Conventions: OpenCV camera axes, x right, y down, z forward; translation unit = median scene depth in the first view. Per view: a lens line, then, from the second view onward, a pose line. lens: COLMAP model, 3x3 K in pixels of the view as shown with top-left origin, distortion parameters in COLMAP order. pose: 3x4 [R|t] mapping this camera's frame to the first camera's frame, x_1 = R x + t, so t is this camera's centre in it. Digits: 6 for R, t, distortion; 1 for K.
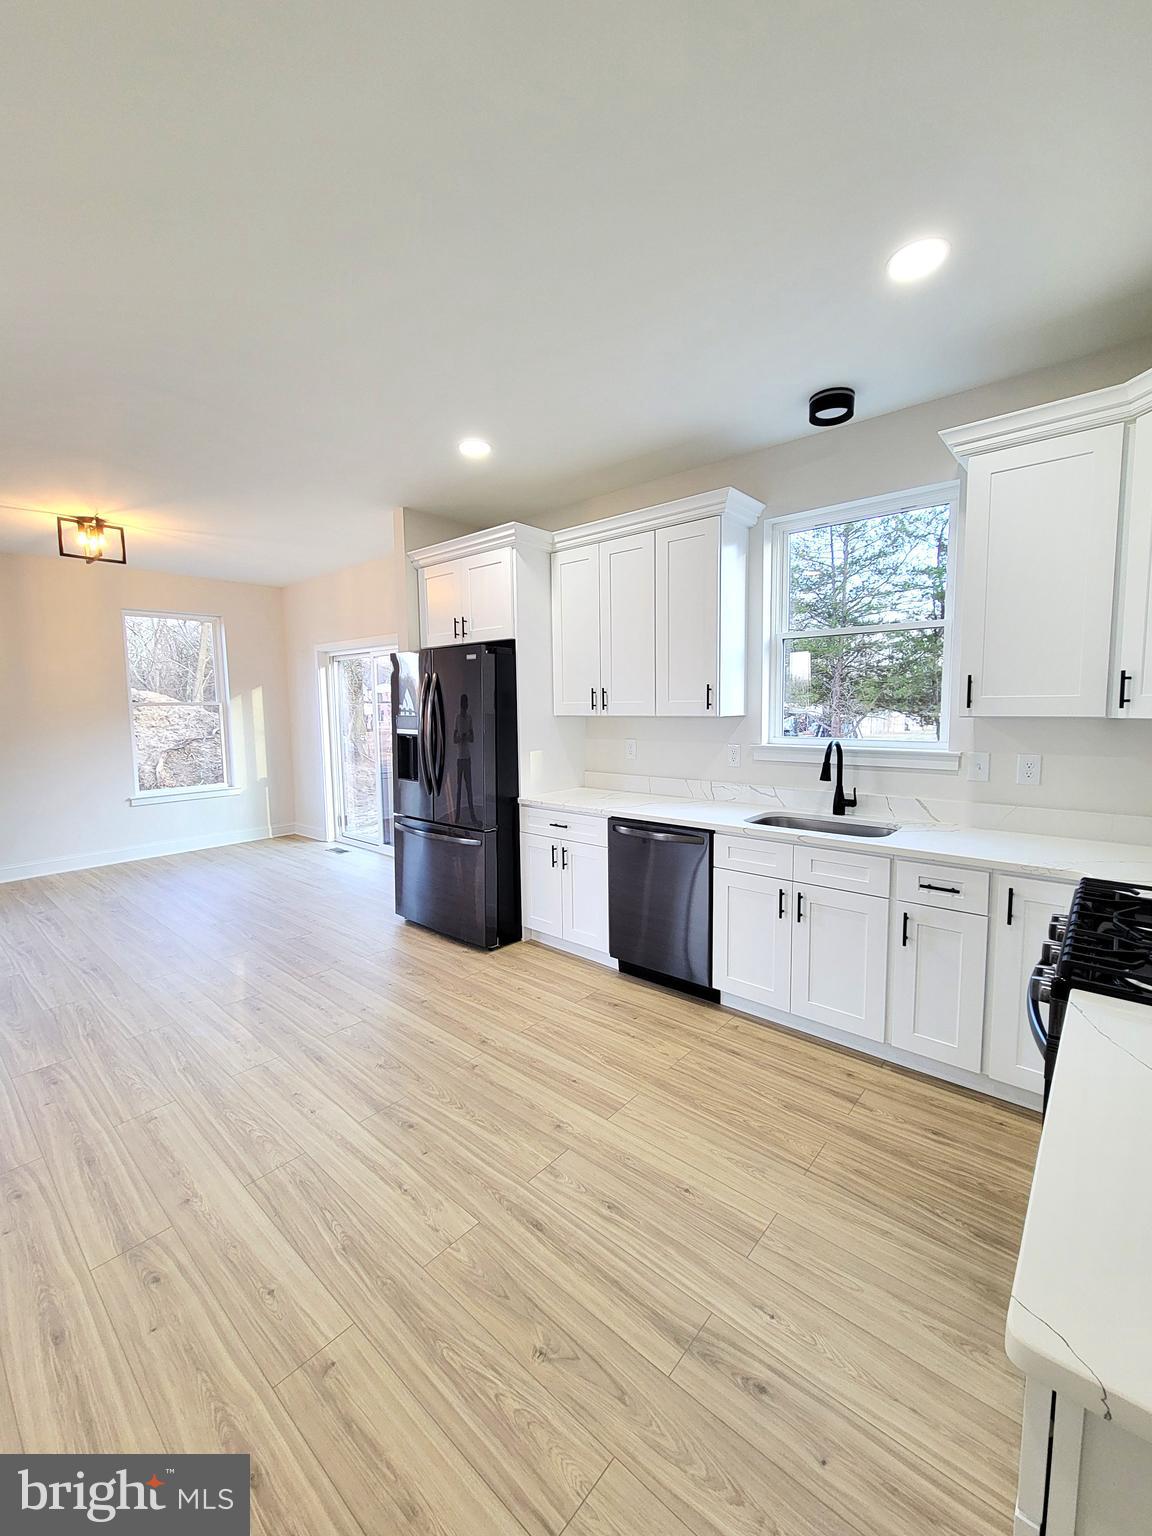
lens RADIAL K [[621.4, 0, 580.4], [0, 621.4, 764.2], [0, 0, 1]] dist [0.011692, -0.007704]
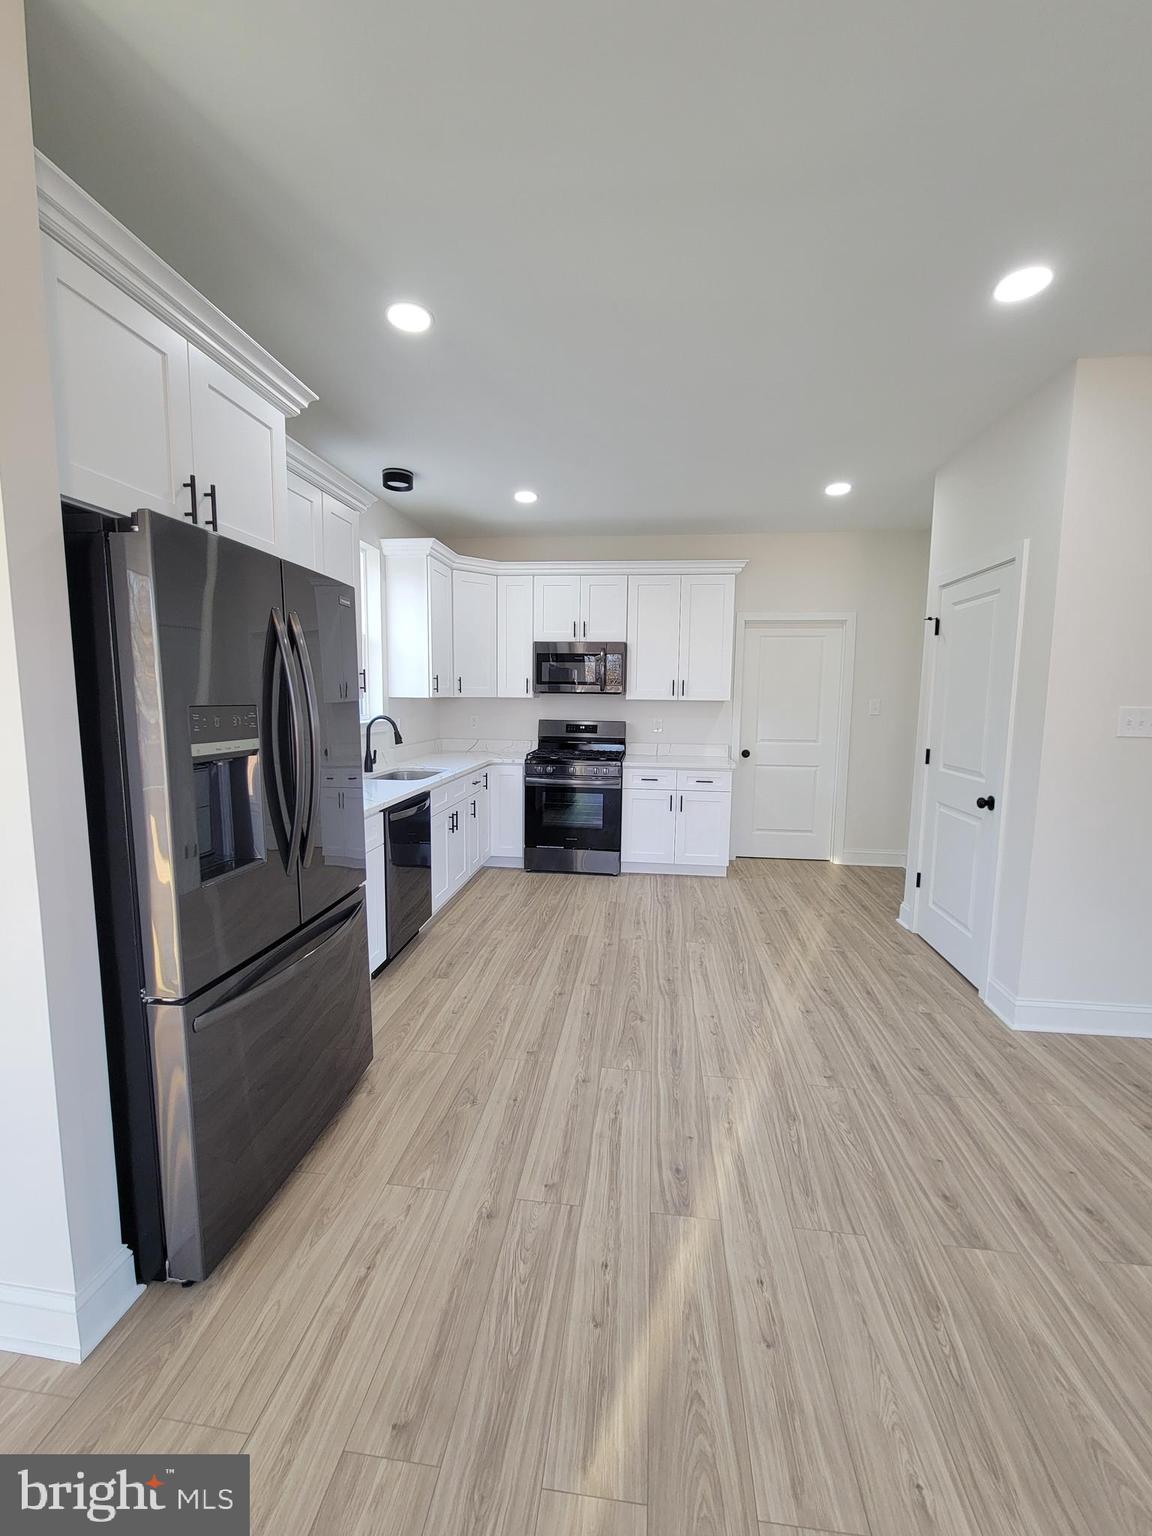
lens RADIAL K [[622.7, 0, 579.9], [0, 622.7, 761.8], [0, 0, 1]] dist [0.006445, -0.004744]
pose [[-0.561558, -0.085524, 0.823006, -1.280600], [0.076324, 0.985050, 0.154441, -0.154121], [-0.823910, 0.149543, -0.546634, 1.852451]]
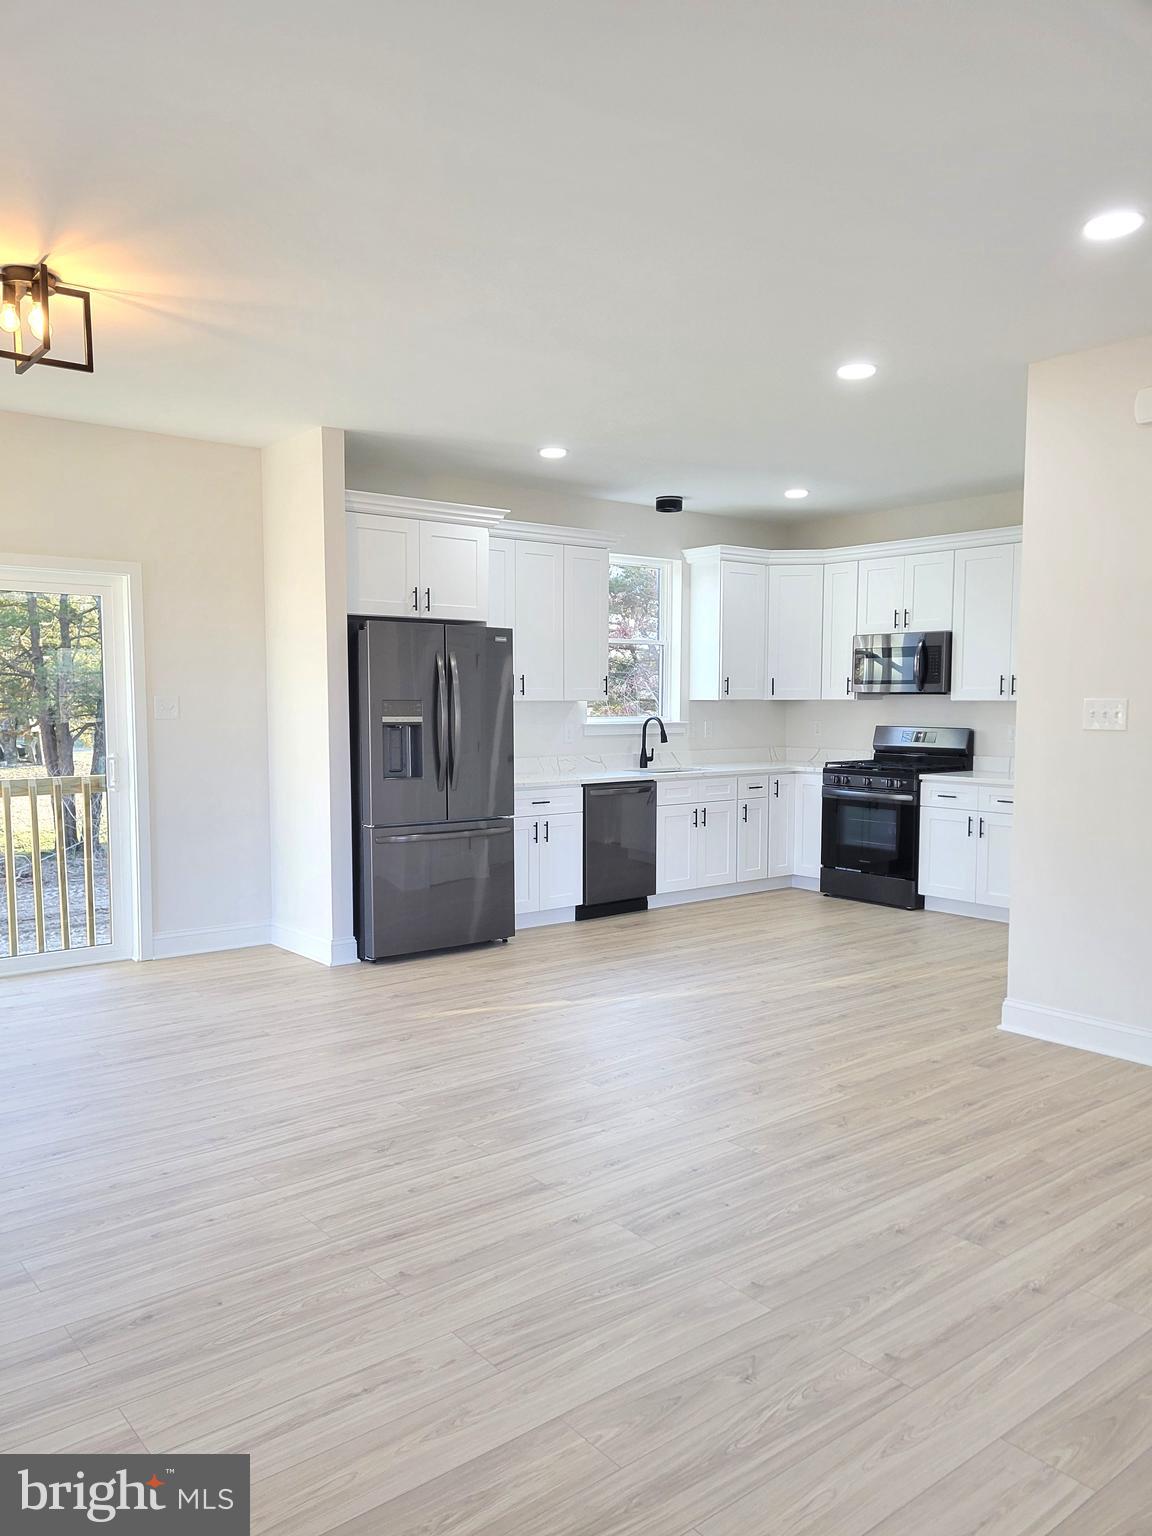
lens RADIAL K [[1146.0, 0, 575.1], [0, 1146.0, 786.3], [0, 0, 1]] dist [0.077912, -0.052190]
pose [[0.178415, -0.065086, 0.981800, -3.096998], [0.093483, 0.994418, 0.048935, -0.031904], [-0.979505, 0.083051, 0.183503, 0.912737]]
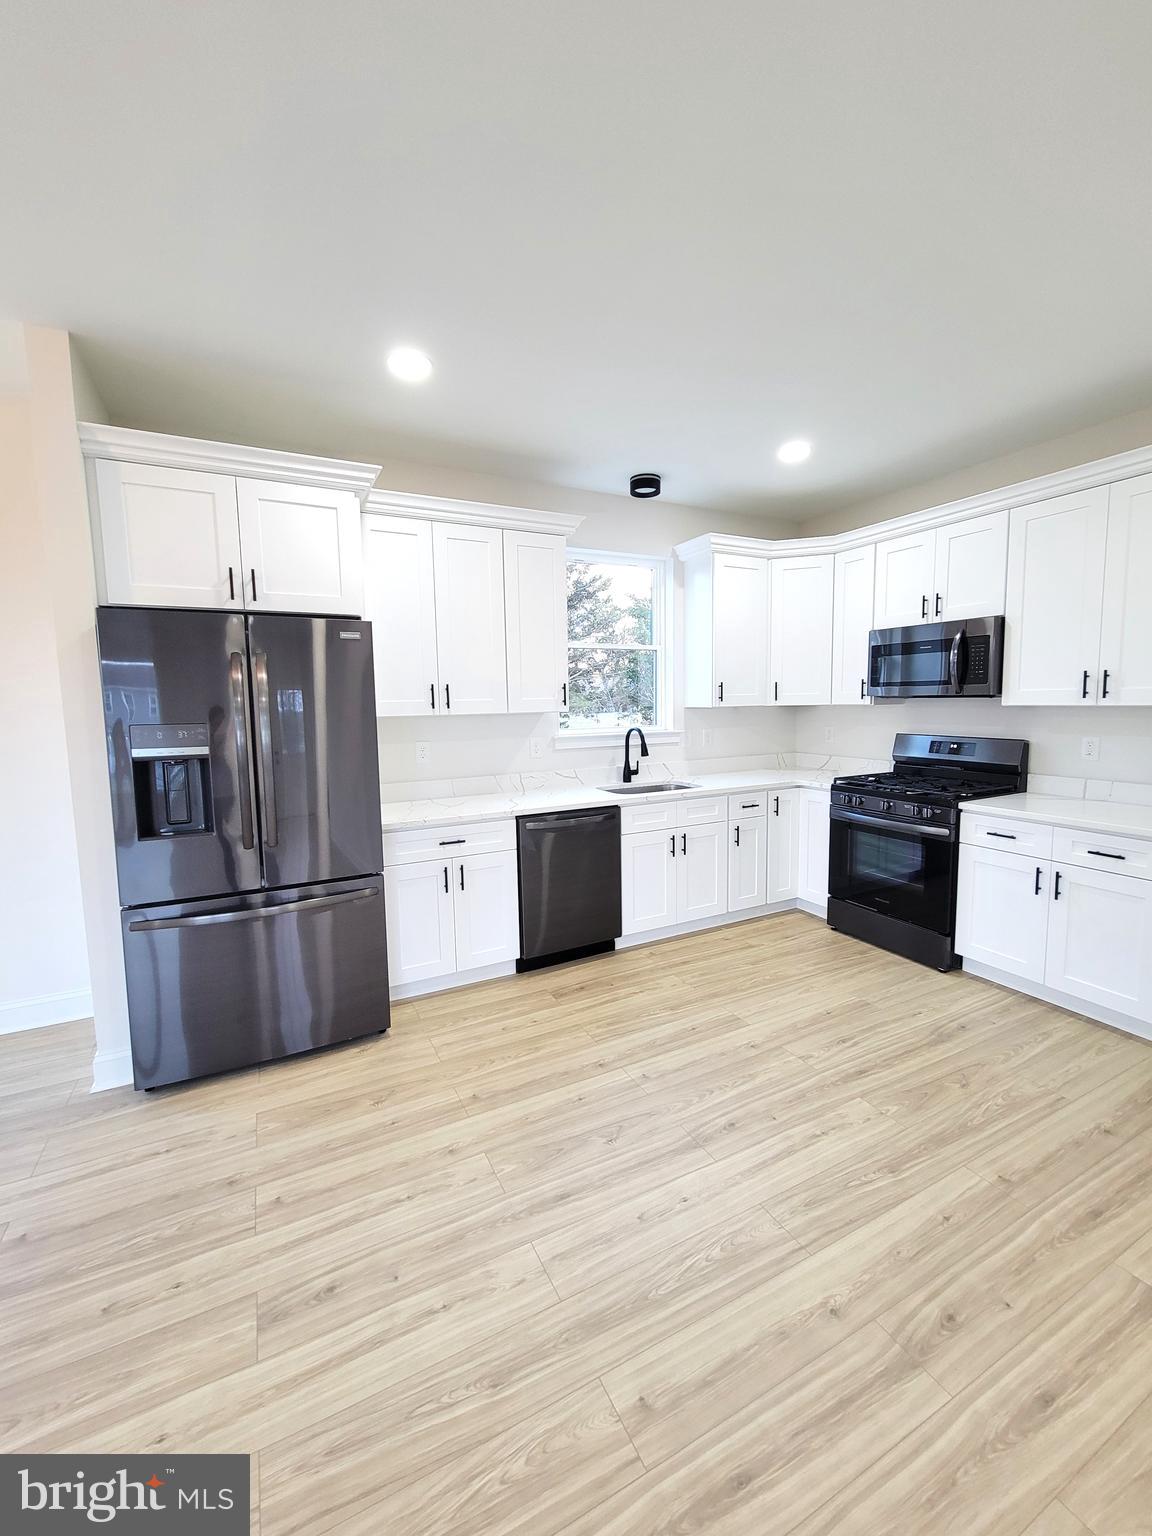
lens RADIAL K [[622.7, 0, 579.9], [0, 622.7, 761.8], [0, 0, 1]] dist [0.006445, -0.004744]
pose [[0.370475, -0.087665, 0.924696, -1.197786], [0.104272, 0.993168, 0.052380, -0.061518], [-0.922971, 0.077015, 0.377085, 0.793149]]
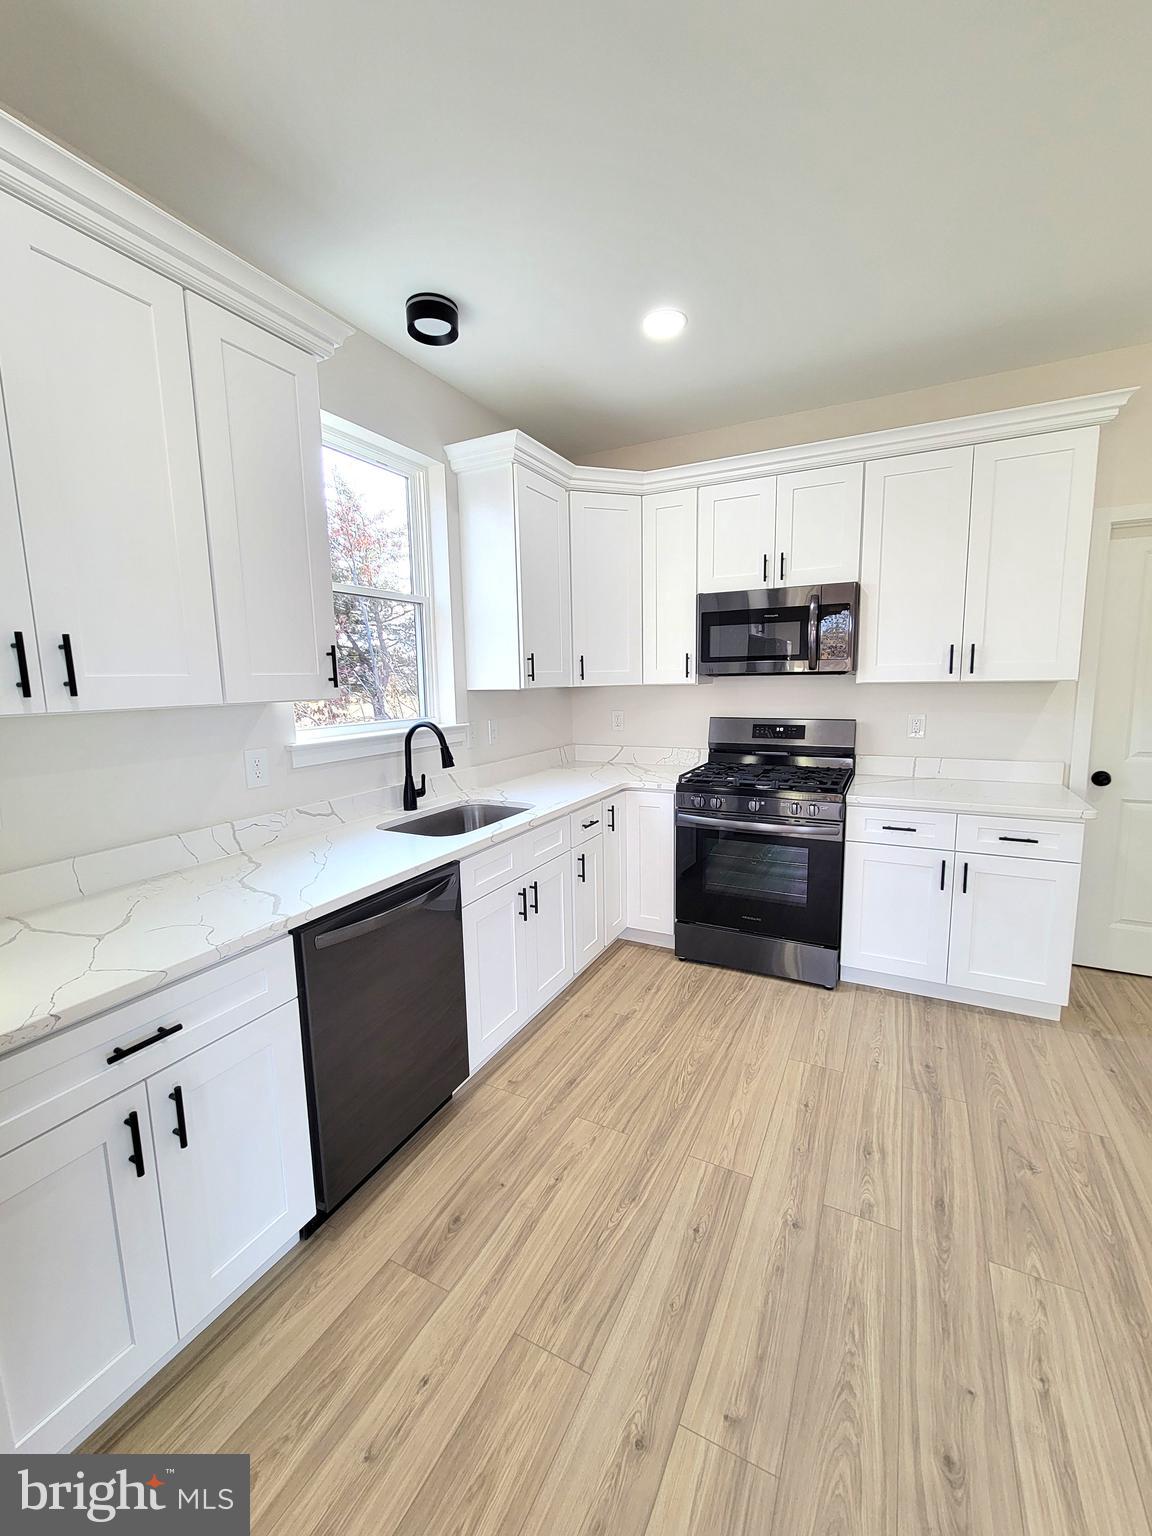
lens RADIAL K [[622.7, 0, 579.9], [0, 622.7, 761.8], [0, 0, 1]] dist [0.006445, -0.004744]
pose [[-0.237537, -0.115761, 0.964456, -0.624661], [0.117252, 0.982197, 0.146769, -0.111669], [-0.964276, 0.147947, -0.219735, 1.305856]]
